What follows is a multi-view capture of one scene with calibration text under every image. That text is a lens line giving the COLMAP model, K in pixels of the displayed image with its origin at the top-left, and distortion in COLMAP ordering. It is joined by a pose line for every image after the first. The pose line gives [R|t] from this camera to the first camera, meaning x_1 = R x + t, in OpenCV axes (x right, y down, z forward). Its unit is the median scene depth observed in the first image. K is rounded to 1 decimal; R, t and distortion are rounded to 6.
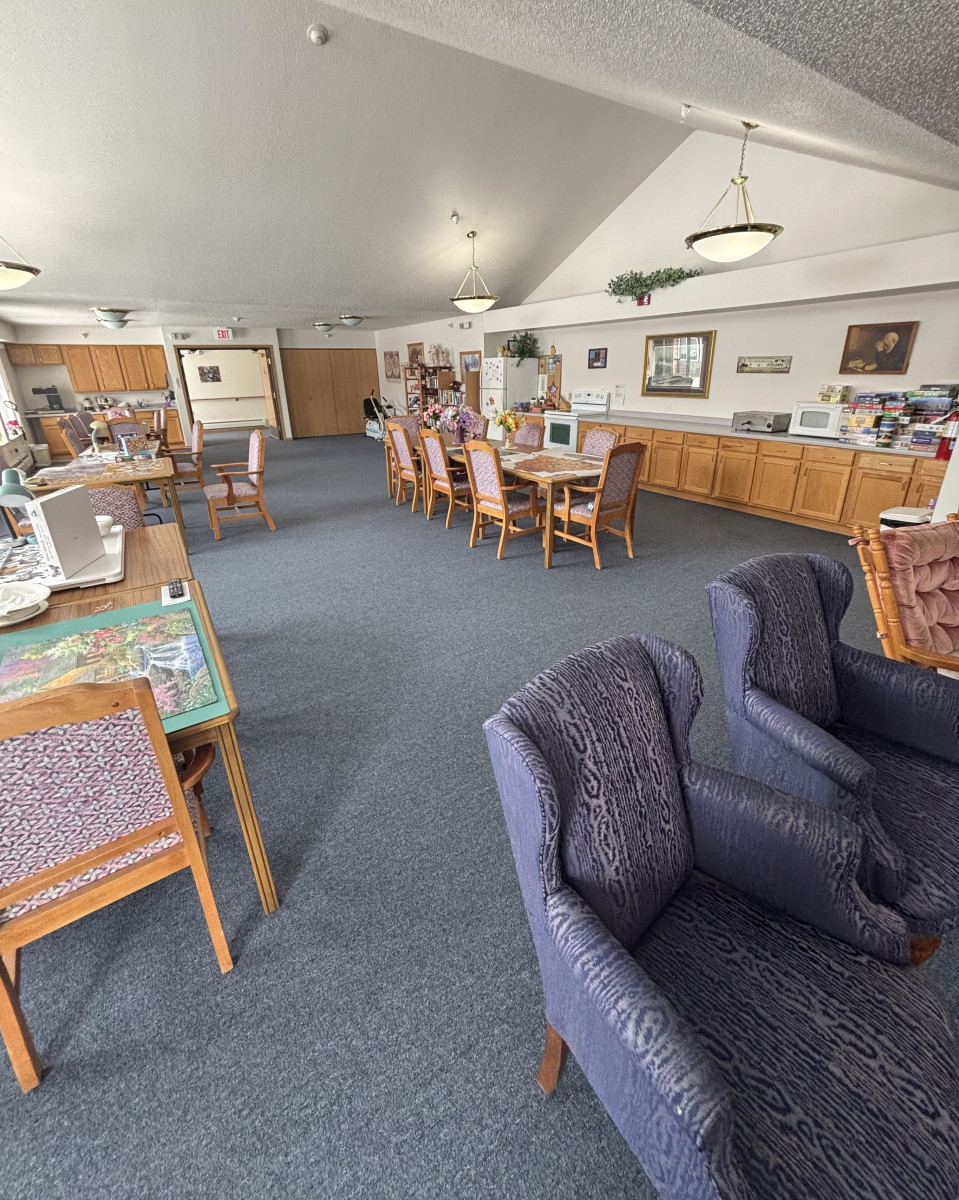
lens RADIAL K [[501.6, 0, 479.5], [0, 501.6, 553.8], [0, 0, 1]] dist [0.018038, -0.000382]
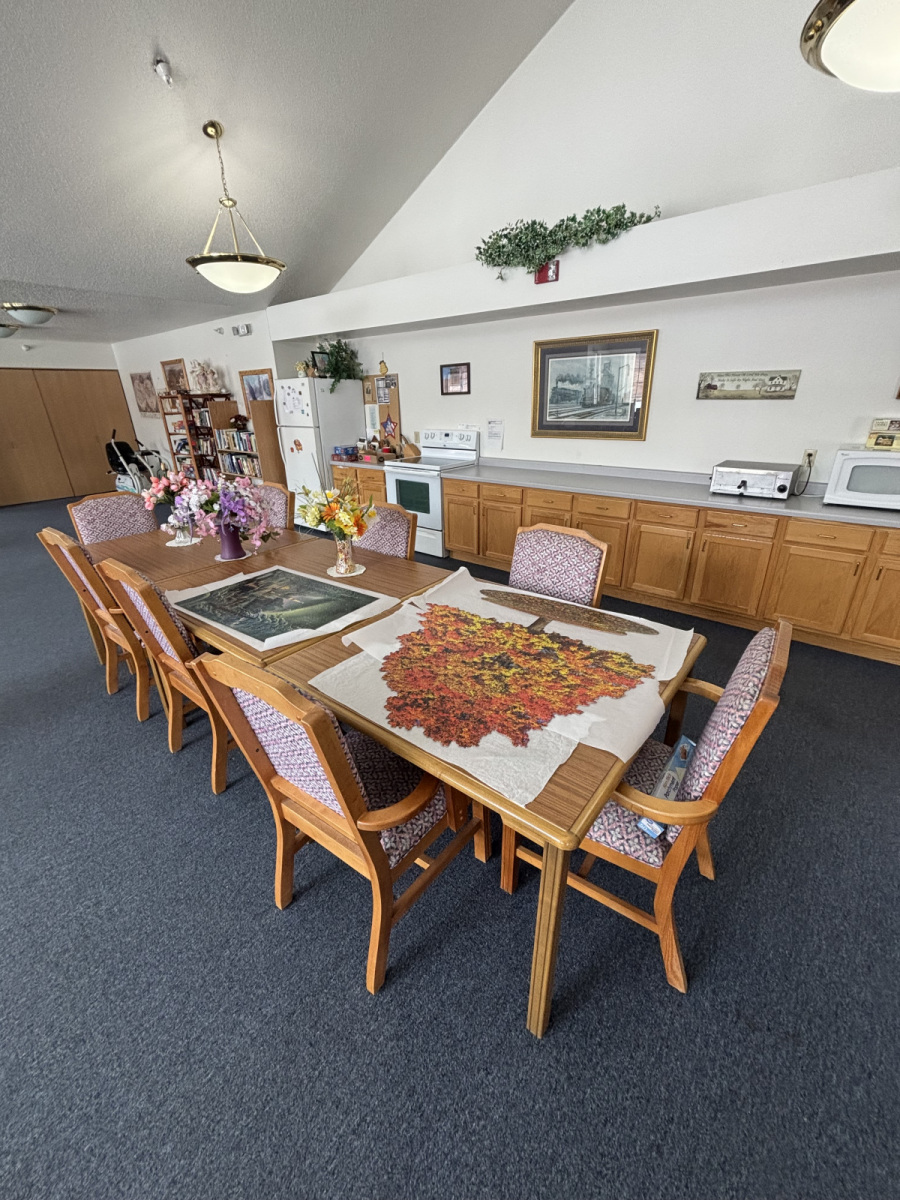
lens RADIAL K [[484.3, 0, 449.7], [0, 484.3, 598.1], [0, 0, 1]] dist [0.004769, 0.000423]
pose [[0.953636, -0.120927, 0.275601, 0.016201], [0.110261, 0.992438, 0.053932, -0.128332], [-0.280039, -0.021044, 0.959758, 0.357884]]
